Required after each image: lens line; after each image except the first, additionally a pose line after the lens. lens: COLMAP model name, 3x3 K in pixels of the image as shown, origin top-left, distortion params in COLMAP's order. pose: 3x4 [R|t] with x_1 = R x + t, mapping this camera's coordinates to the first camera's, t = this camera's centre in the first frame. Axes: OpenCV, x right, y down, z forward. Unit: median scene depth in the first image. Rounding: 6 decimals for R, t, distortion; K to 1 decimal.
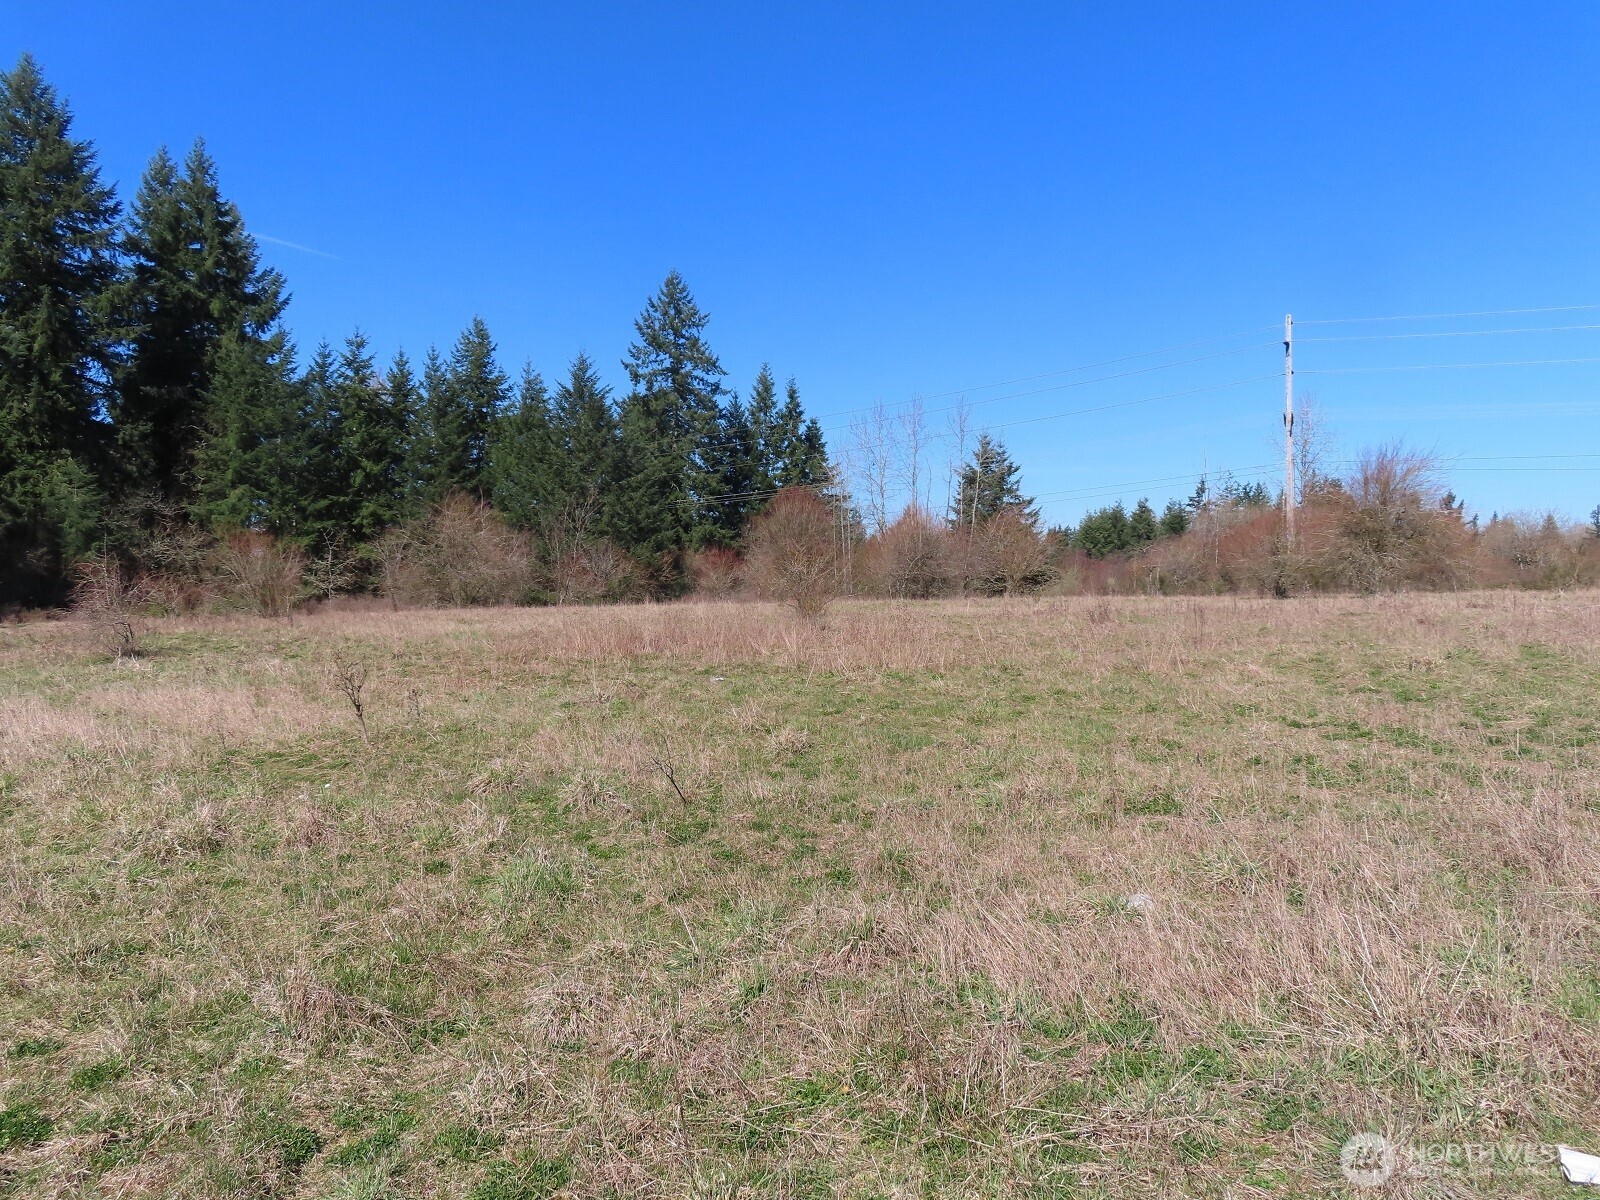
lens RADIAL K [[1109.2, 0, 800.0], [0, 1109.2, 600.0], [0, 0, 1]] dist [-0.001058, 0.007043]
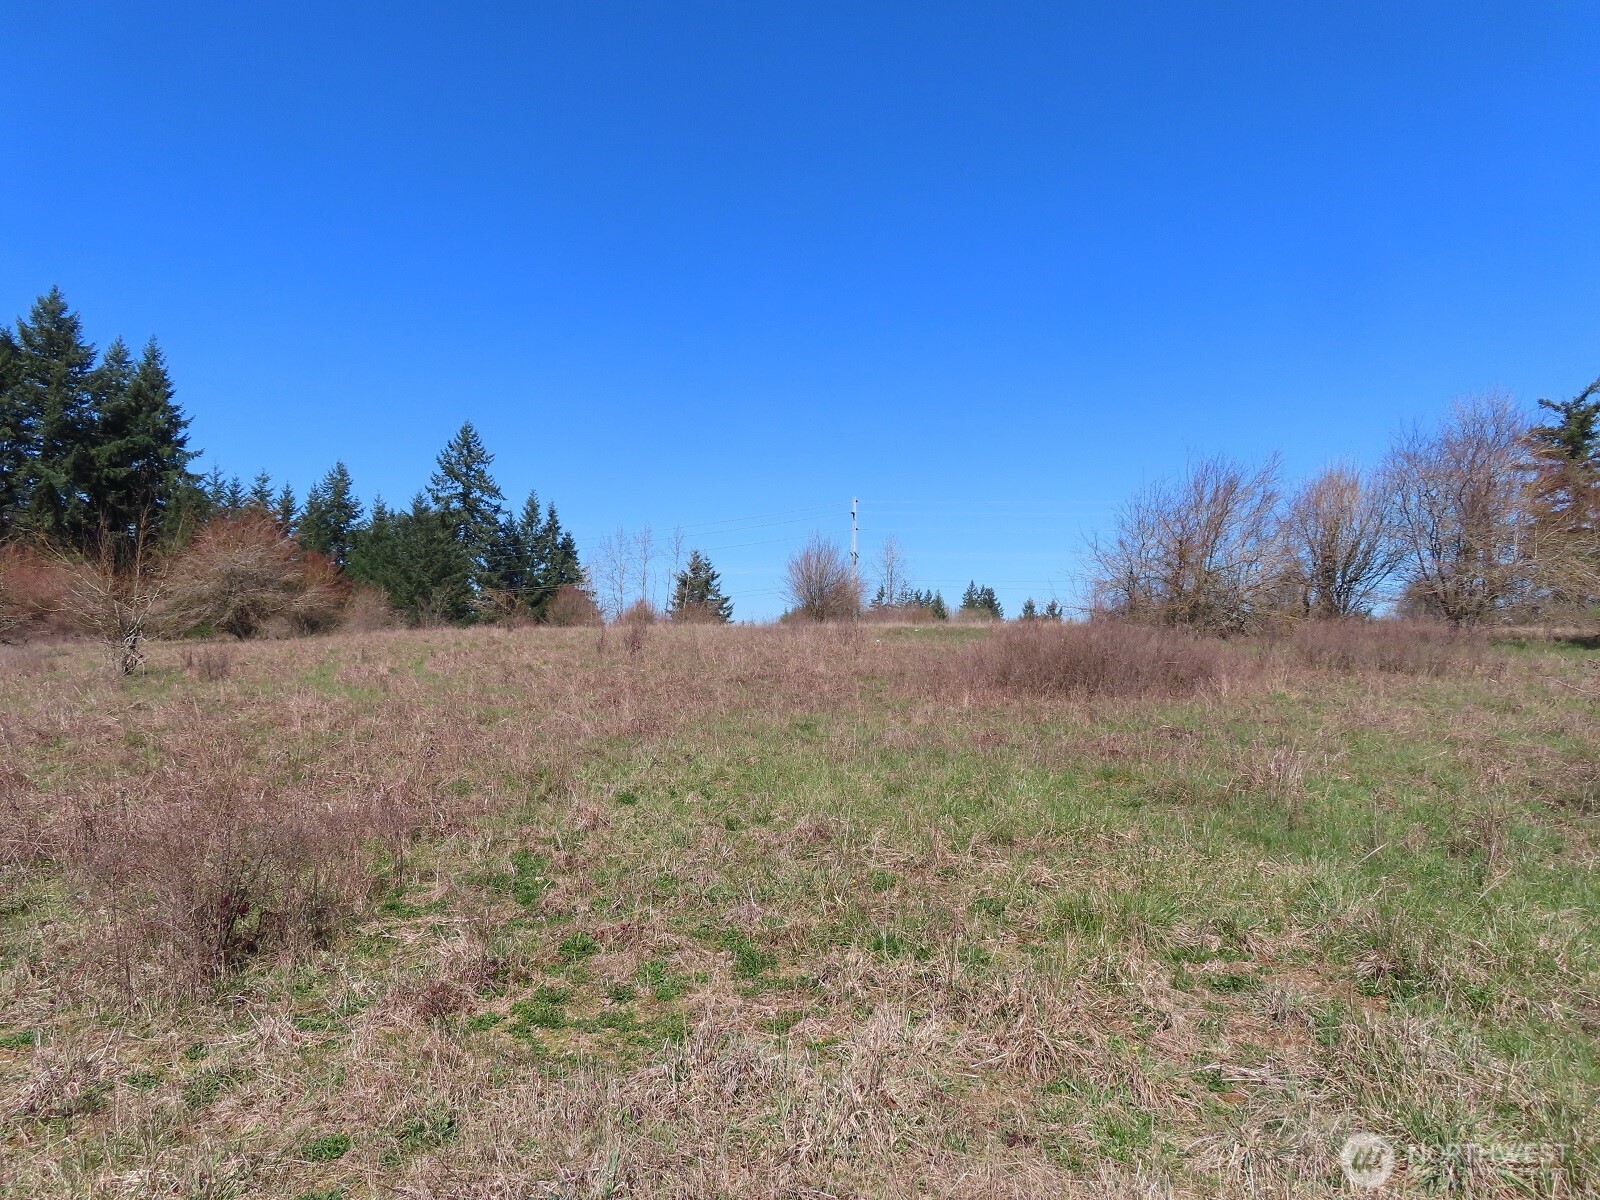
lens RADIAL K [[1109.2, 0, 800.0], [0, 1109.2, 600.0], [0, 0, 1]] dist [-0.001058, 0.007043]
pose [[0.971563, 0.024855, 0.235472, -0.033583], [-0.004135, 0.996105, -0.088081, 0.035875], [-0.236744, 0.084602, 0.967882, -0.381739]]
